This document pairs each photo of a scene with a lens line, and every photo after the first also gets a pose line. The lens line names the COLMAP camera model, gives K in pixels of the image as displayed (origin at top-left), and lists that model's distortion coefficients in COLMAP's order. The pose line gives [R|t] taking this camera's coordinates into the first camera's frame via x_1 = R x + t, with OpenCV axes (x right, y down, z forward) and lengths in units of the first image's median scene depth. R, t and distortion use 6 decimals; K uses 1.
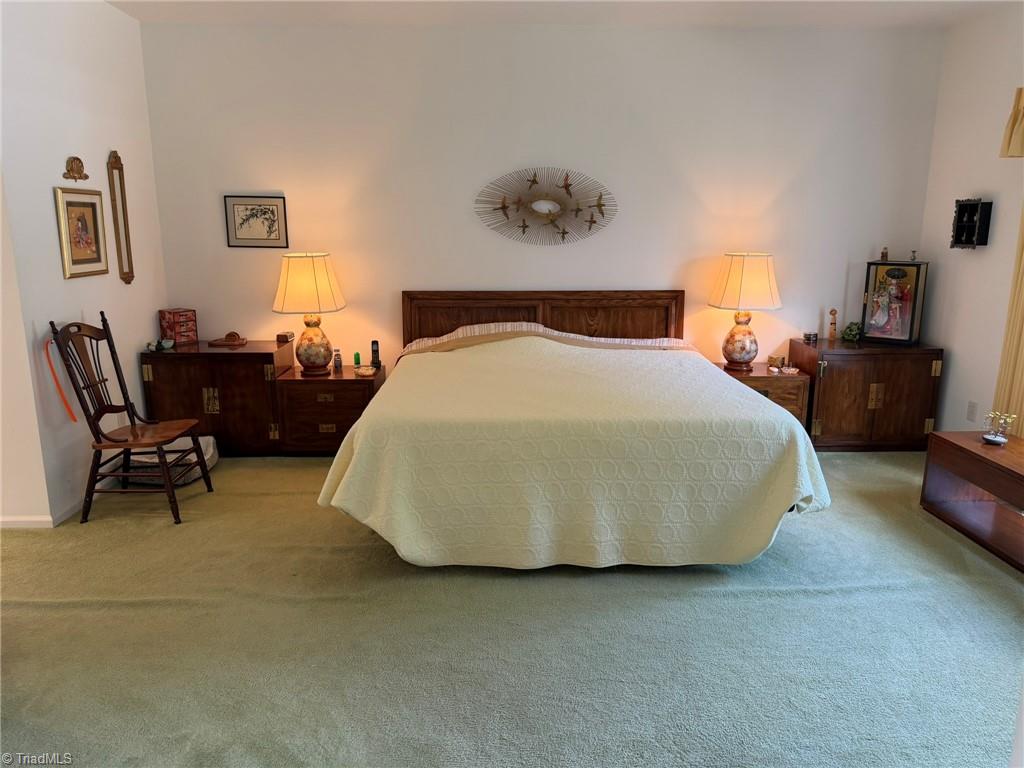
lens RADIAL K [[726.8, 0, 516.2], [0, 726.8, 385.2], [0, 0, 1]] dist [0.092286, -0.124423]
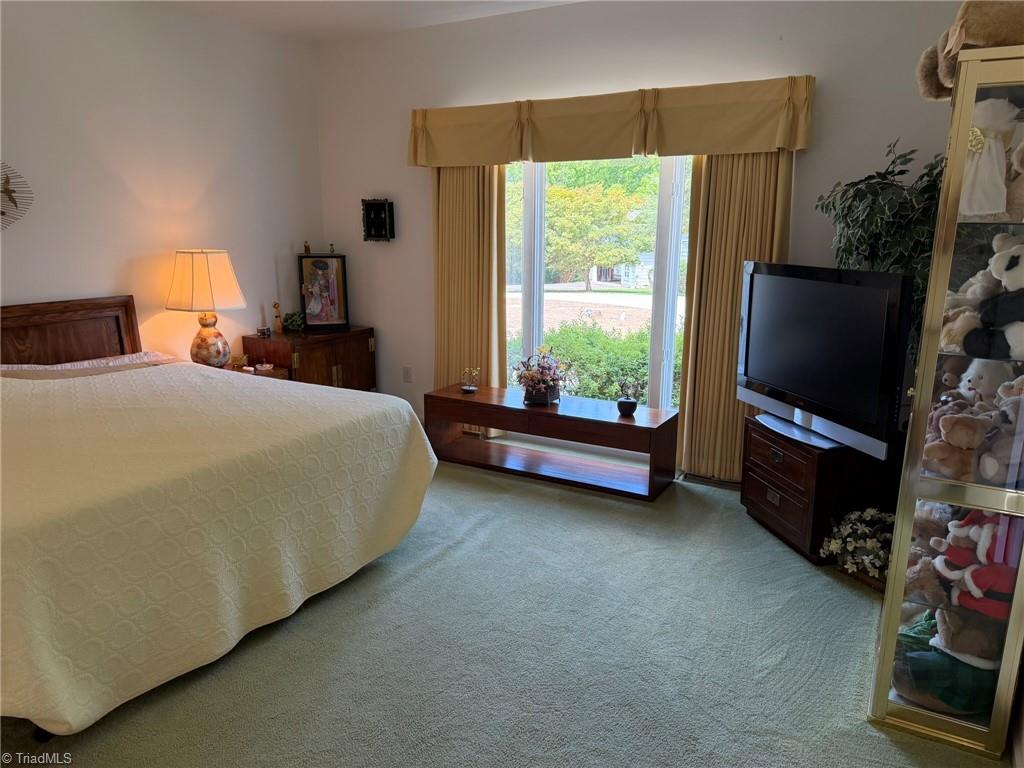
lens RADIAL K [[726.8, 0, 516.2], [0, 726.8, 385.2], [0, 0, 1]] dist [0.092286, -0.124423]
pose [[0.522158, -0.185492, 0.832432, -0.283318], [0.178291, 0.978236, 0.106145, -0.041030], [-0.834004, 0.092991, 0.543866, 0.184116]]
